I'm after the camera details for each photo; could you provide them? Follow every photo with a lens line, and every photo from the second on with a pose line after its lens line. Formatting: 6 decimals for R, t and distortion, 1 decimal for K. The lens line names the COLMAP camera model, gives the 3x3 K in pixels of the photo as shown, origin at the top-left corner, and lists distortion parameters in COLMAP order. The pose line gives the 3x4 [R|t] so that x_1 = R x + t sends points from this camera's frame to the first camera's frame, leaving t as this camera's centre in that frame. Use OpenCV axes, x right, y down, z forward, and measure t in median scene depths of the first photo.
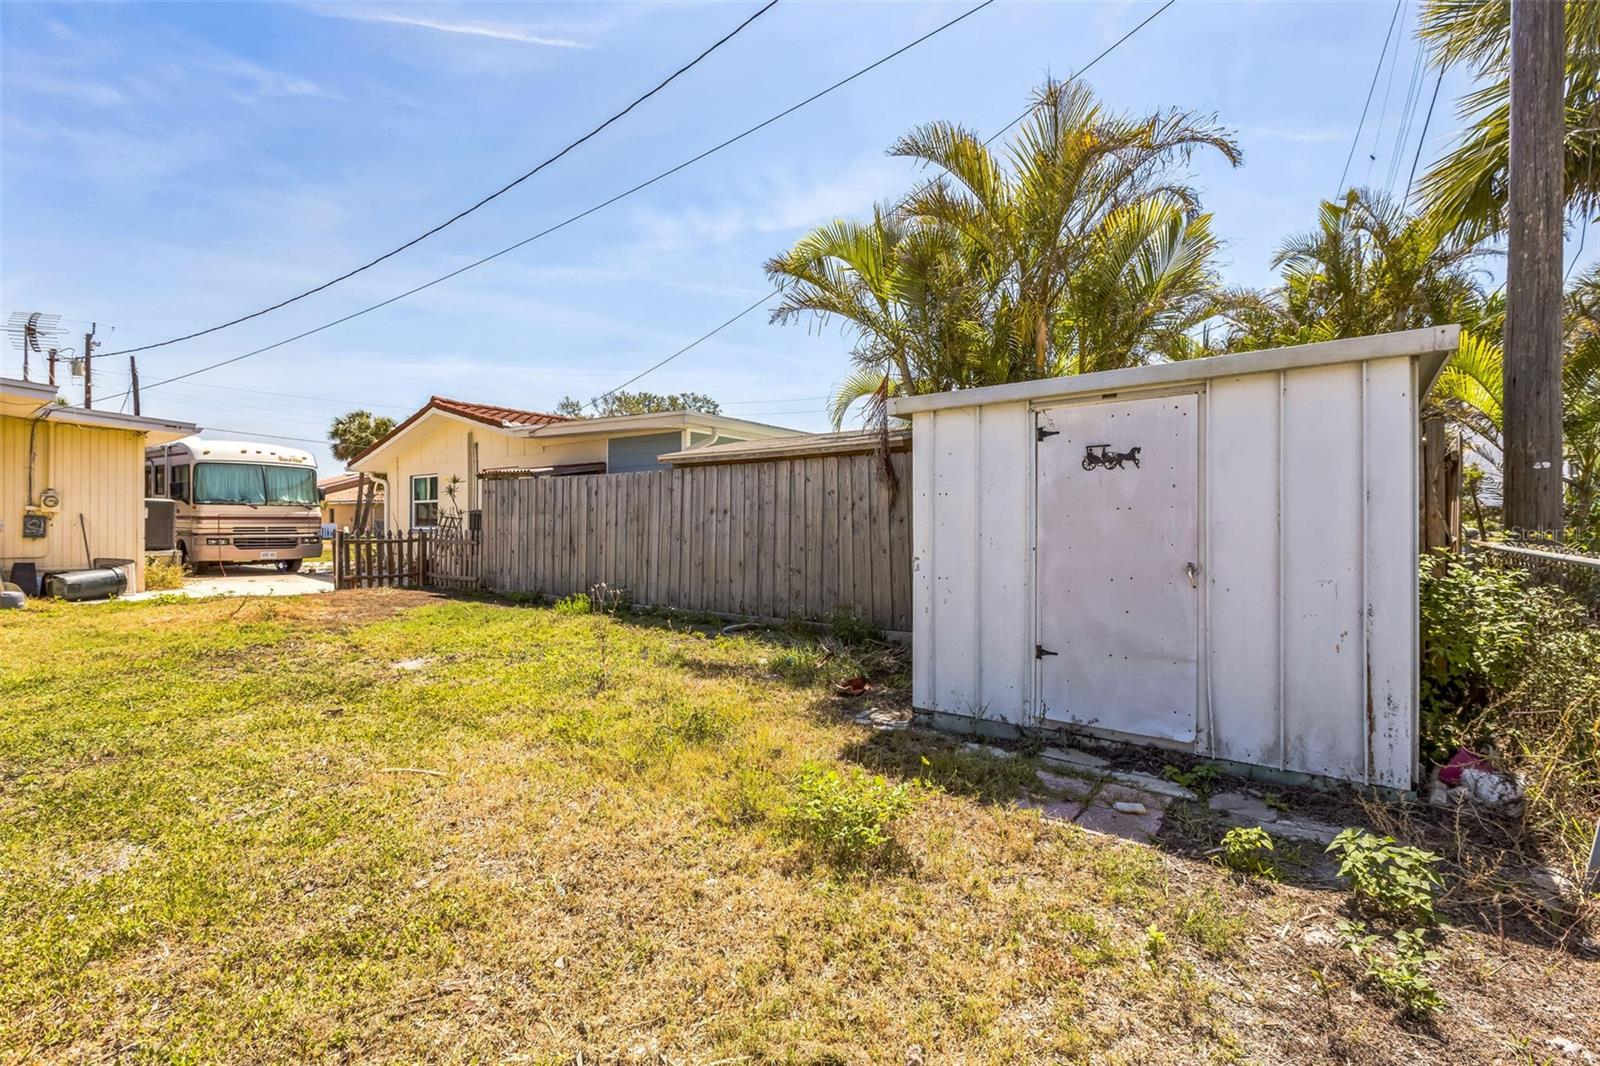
lens RADIAL K [[725.9, 0, 797.4], [0, 725.9, 527.9], [0, 0, 1]] dist [0.004082, -0.000558]
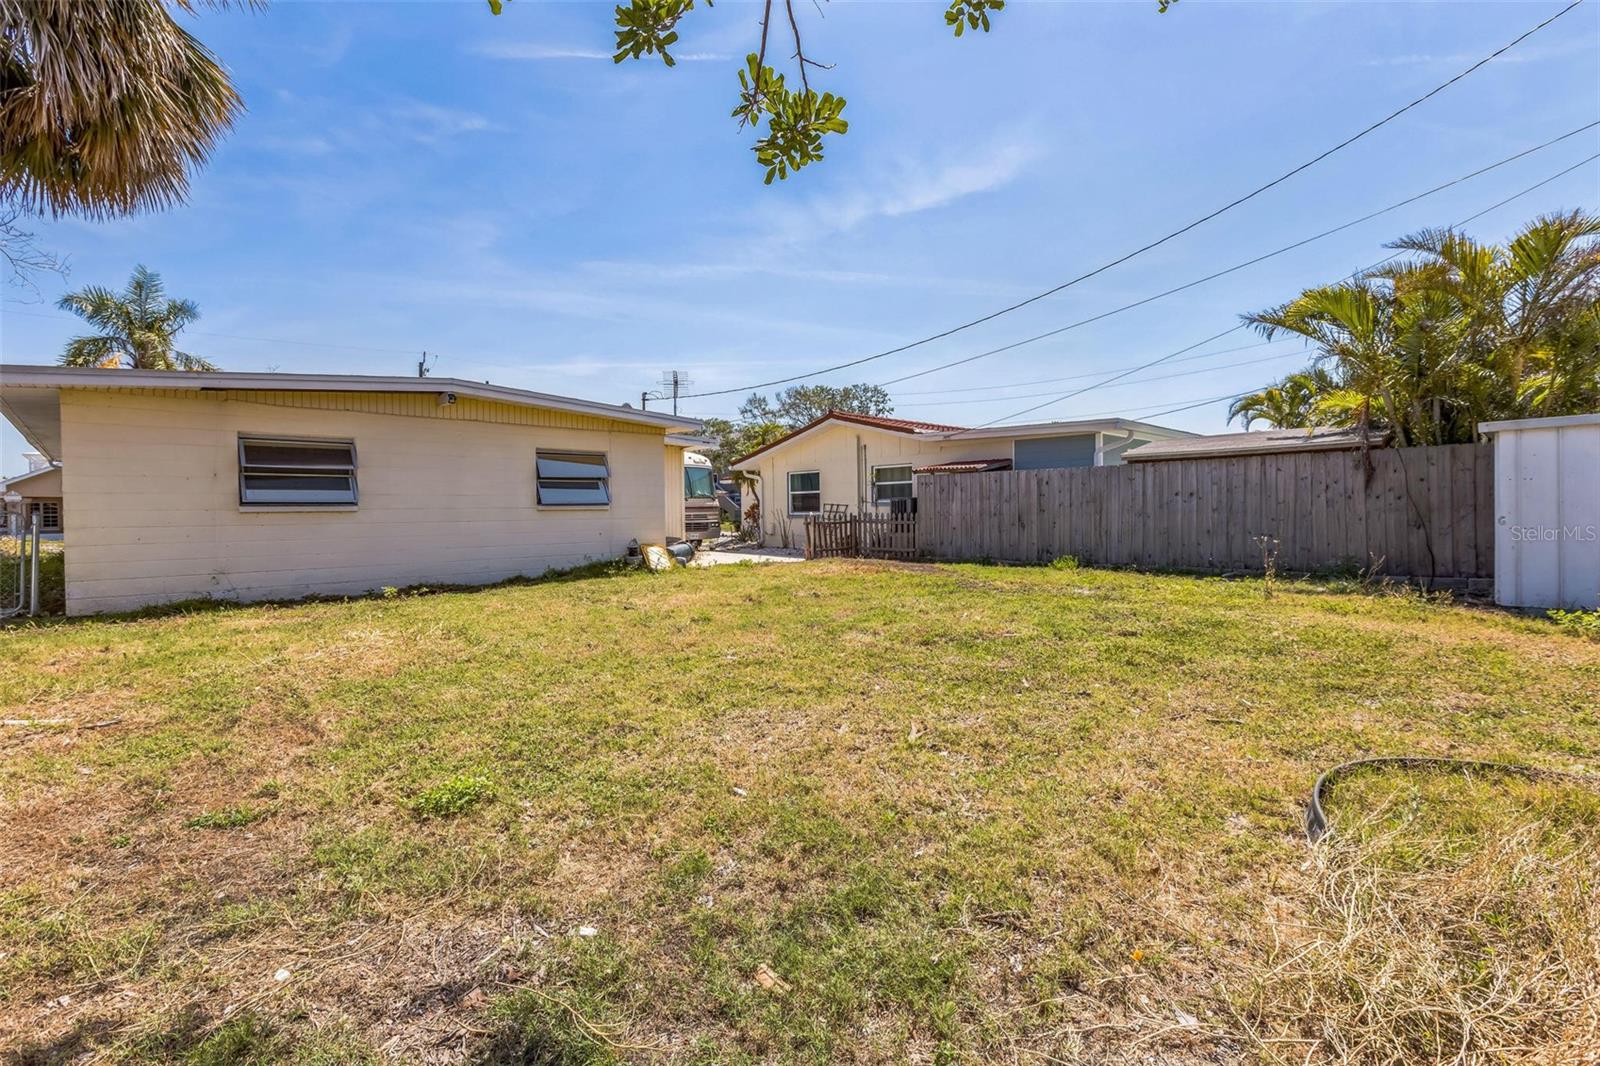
lens RADIAL K [[725.9, 0, 807.3], [0, 725.9, 506.0], [0, 0, 1]] dist [0.004082, -0.000558]
pose [[0.986911, -0.018610, -0.160187, -0.474041], [0.017148, 0.999798, -0.010504, 0.001664], [0.160350, 0.007619, 0.987031, -0.371599]]
